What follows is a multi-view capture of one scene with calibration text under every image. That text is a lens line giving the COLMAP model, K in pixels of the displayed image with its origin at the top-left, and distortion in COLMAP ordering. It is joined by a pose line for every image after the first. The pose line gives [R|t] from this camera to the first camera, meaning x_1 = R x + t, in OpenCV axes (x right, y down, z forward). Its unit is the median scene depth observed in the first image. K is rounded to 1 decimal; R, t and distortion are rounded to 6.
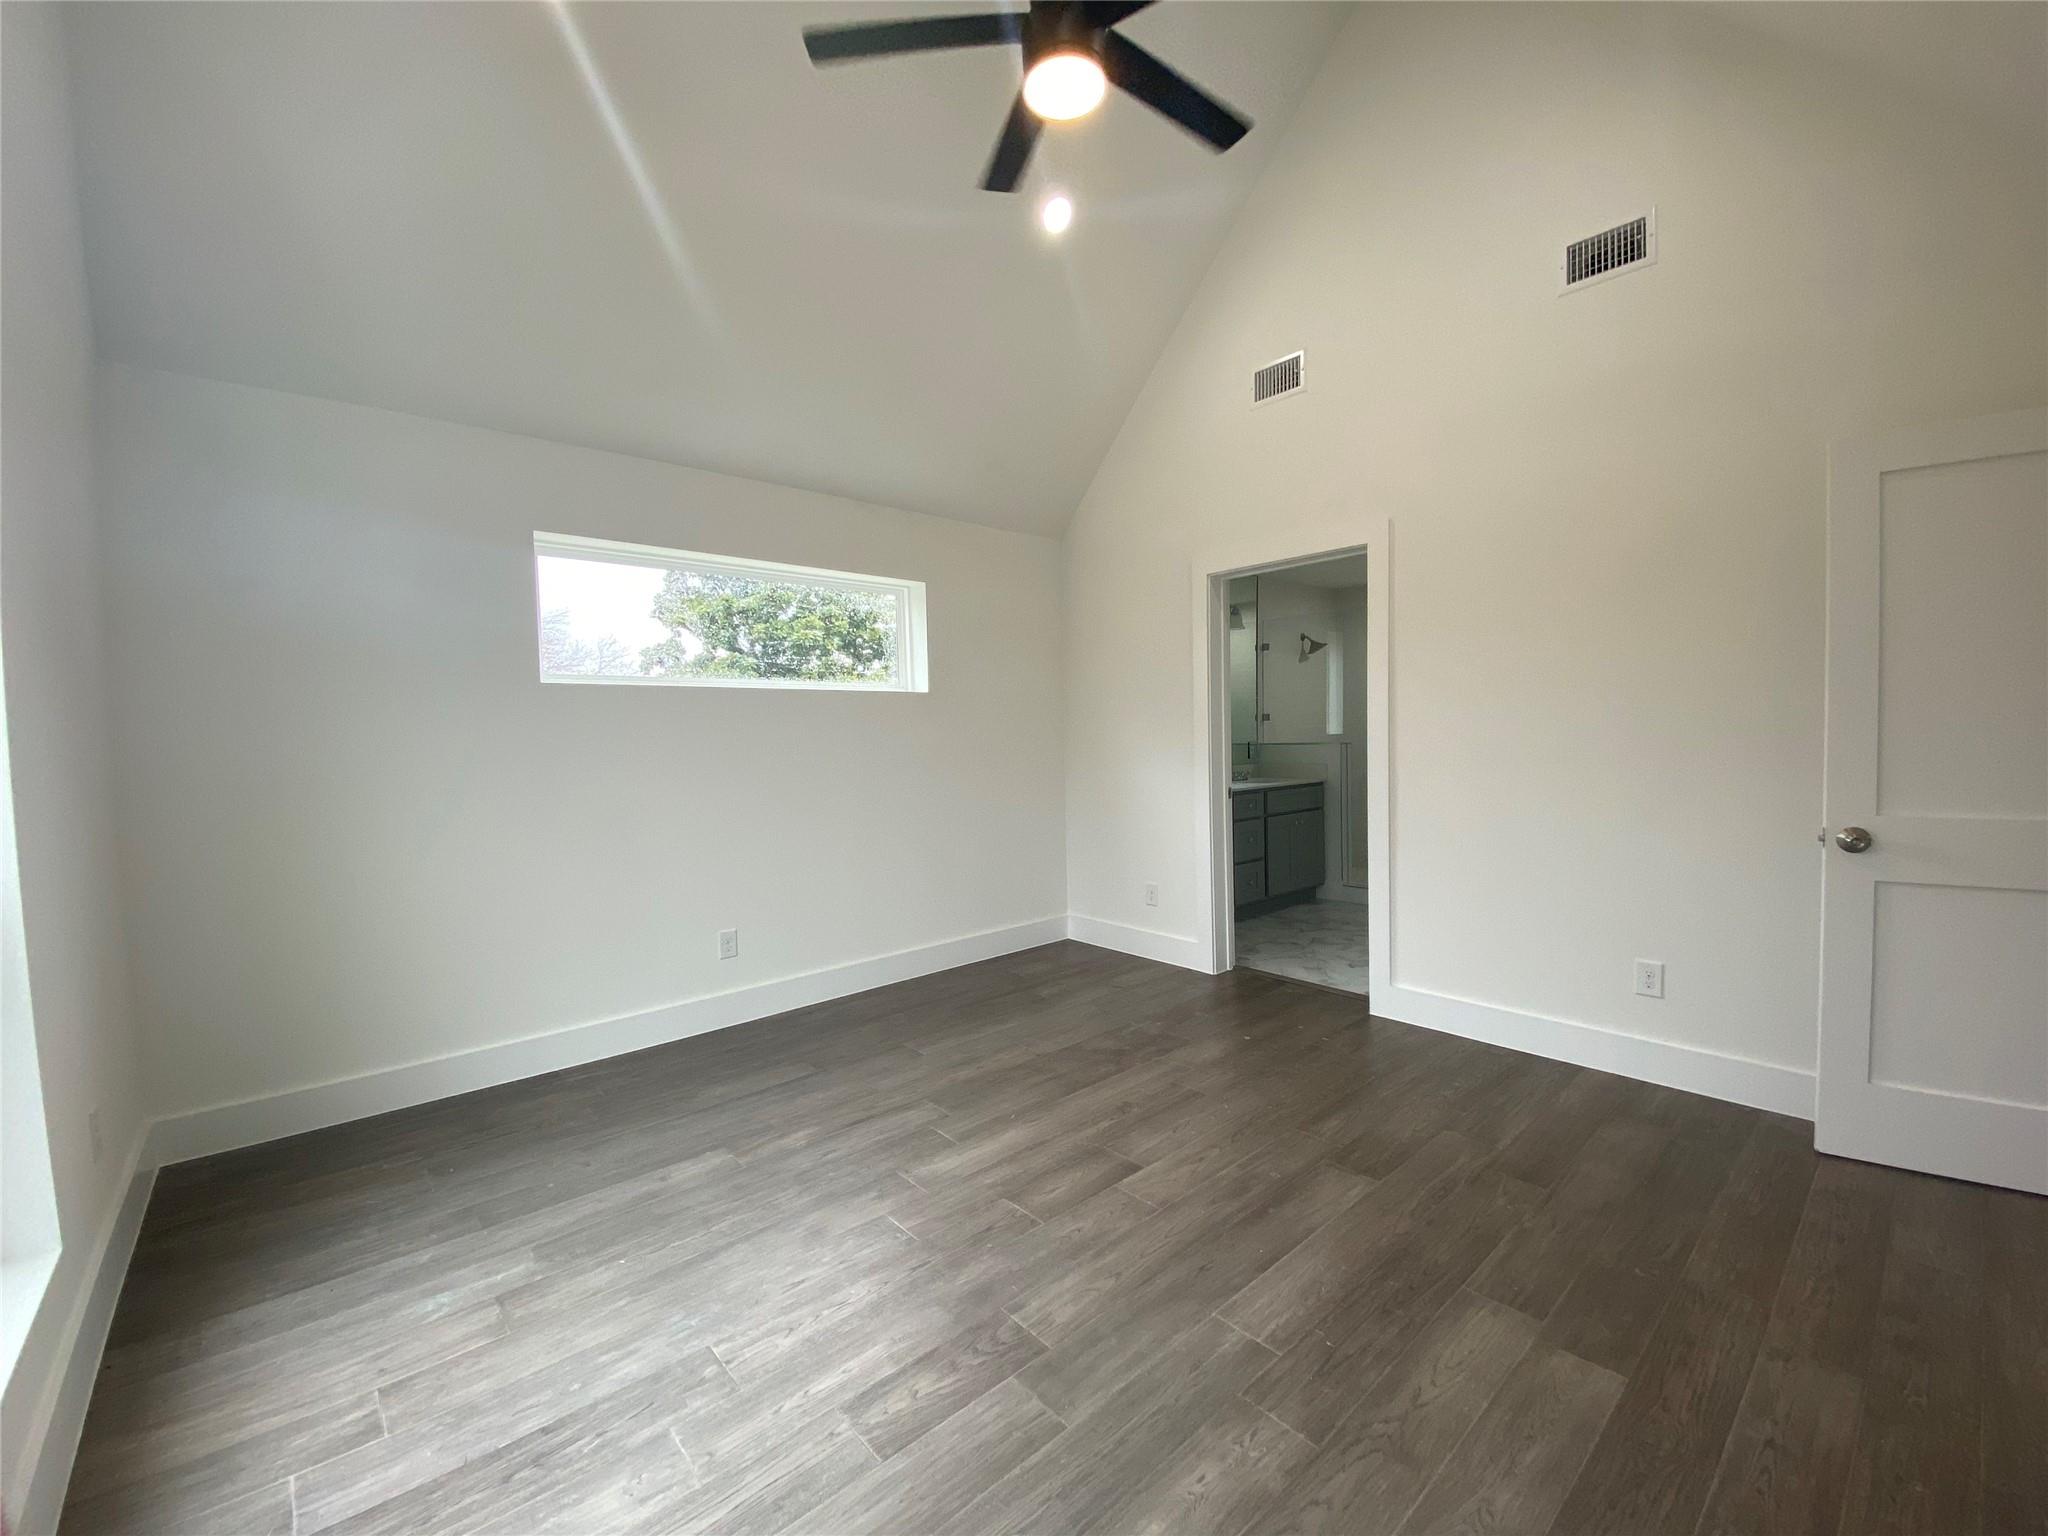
lens RADIAL K [[824.8, 0, 1016.8], [0, 824.8, 769.0], [0, 0, 1]] dist [0.044469, -0.034157]
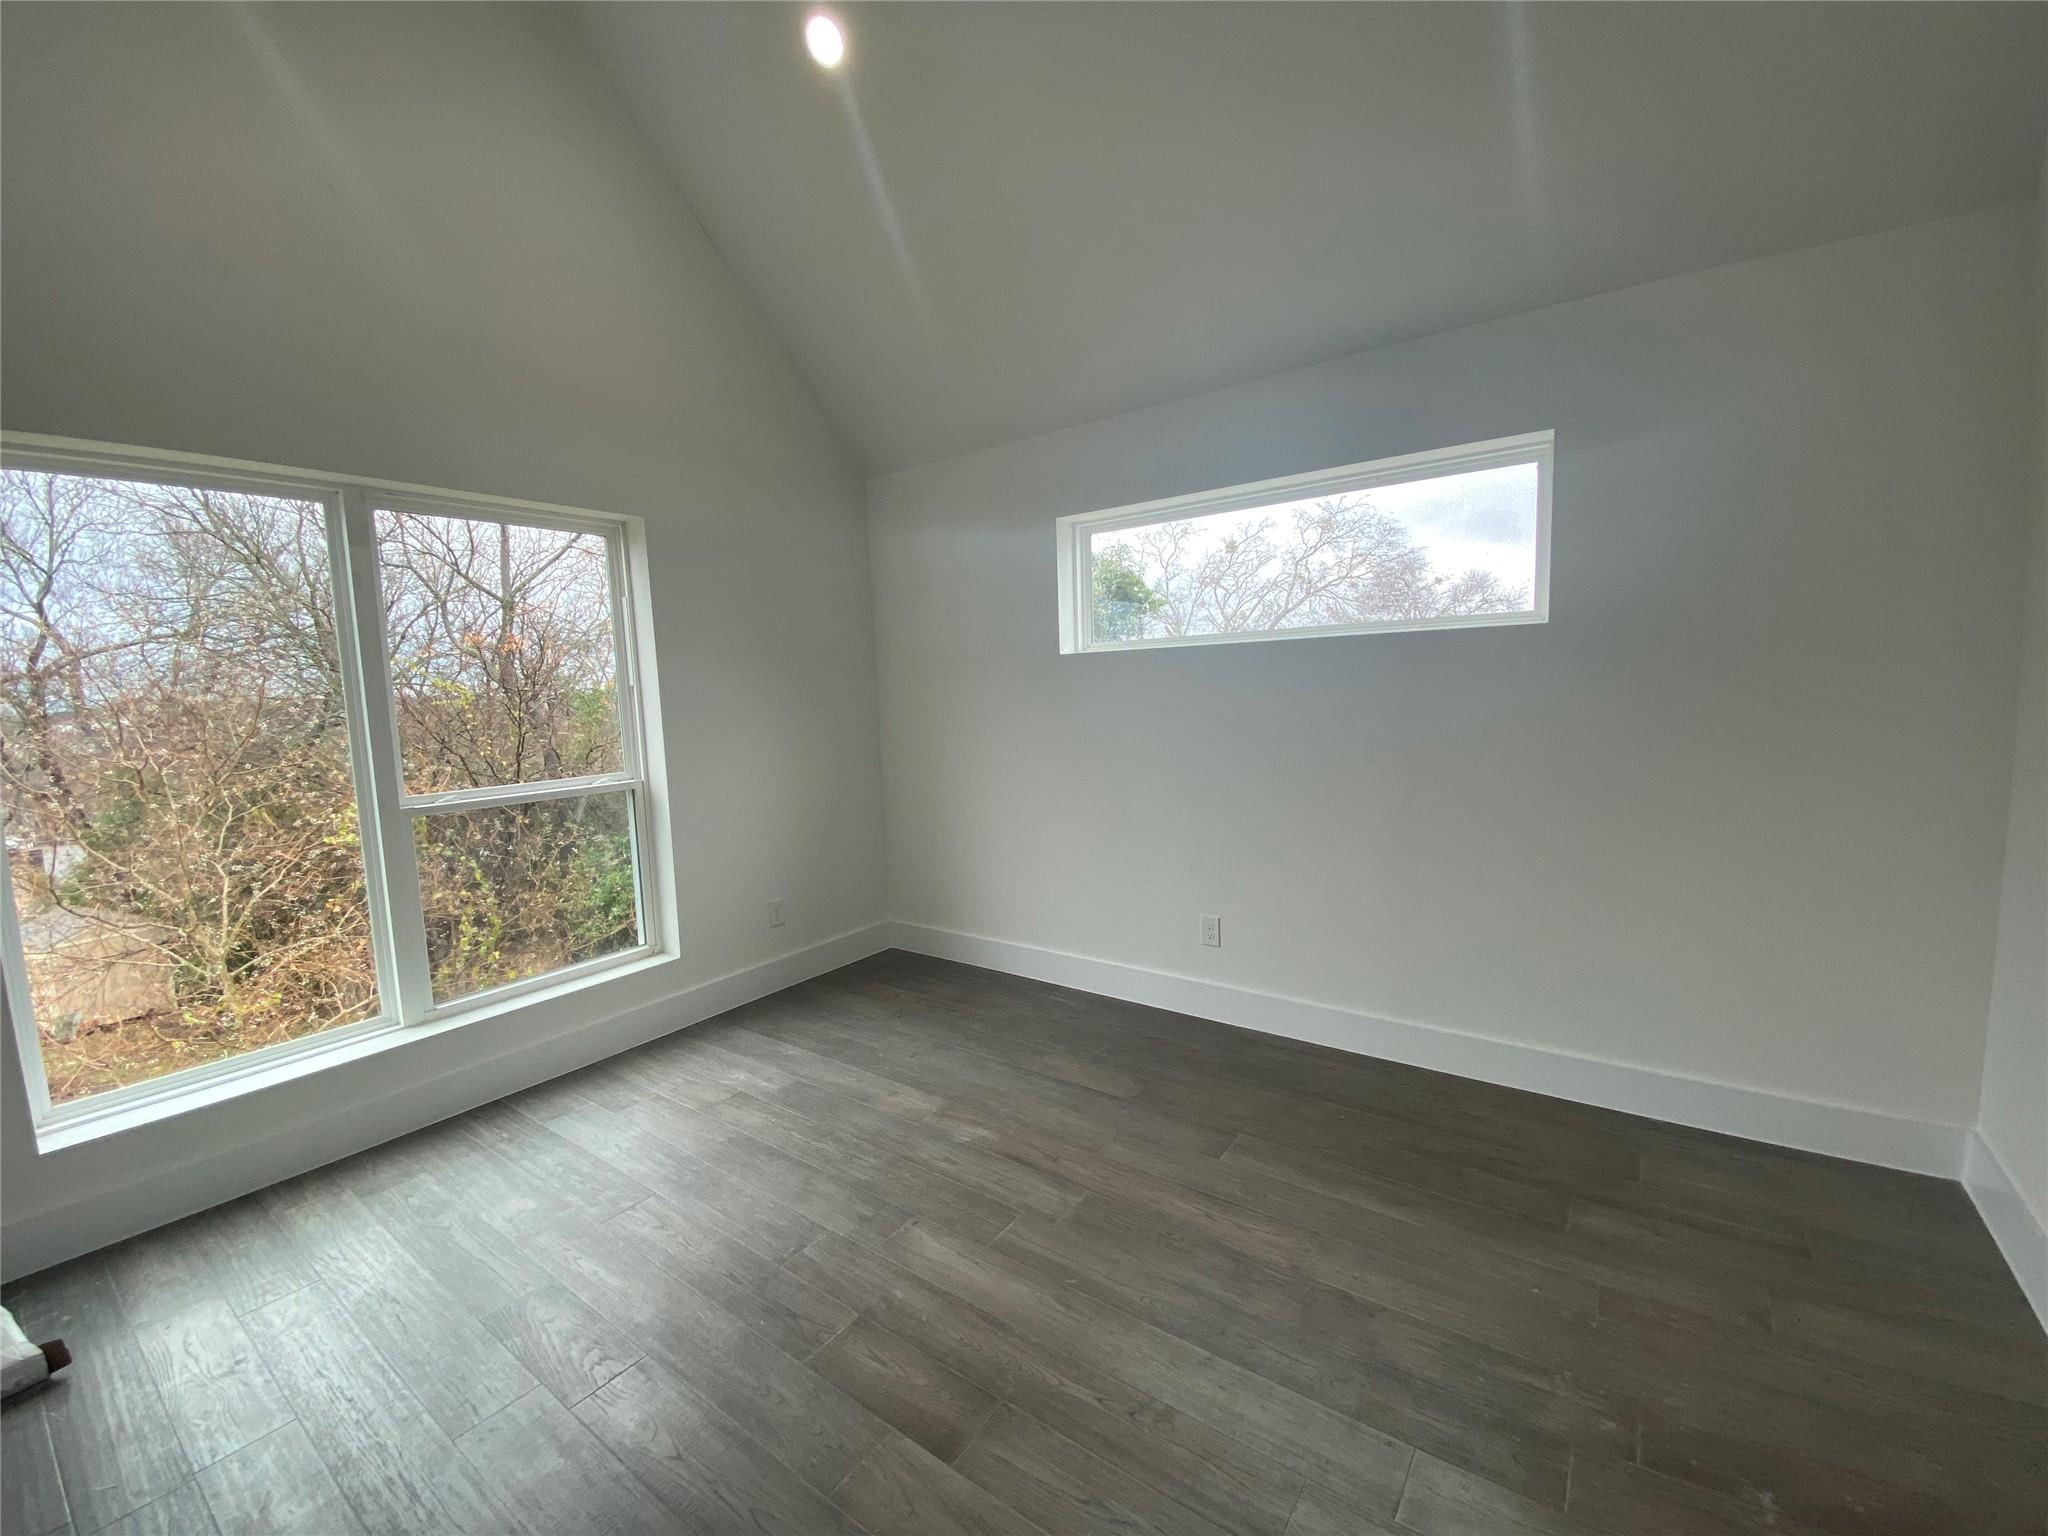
lens RADIAL K [[824.8, 0, 1016.8], [0, 824.8, 769.0], [0, 0, 1]] dist [0.044469, -0.034157]
pose [[0.226280, 0.122470, -0.966332, 0.668266], [-0.007128, 0.992246, 0.124085, -0.111898], [0.974036, -0.021190, 0.225399, 0.864684]]
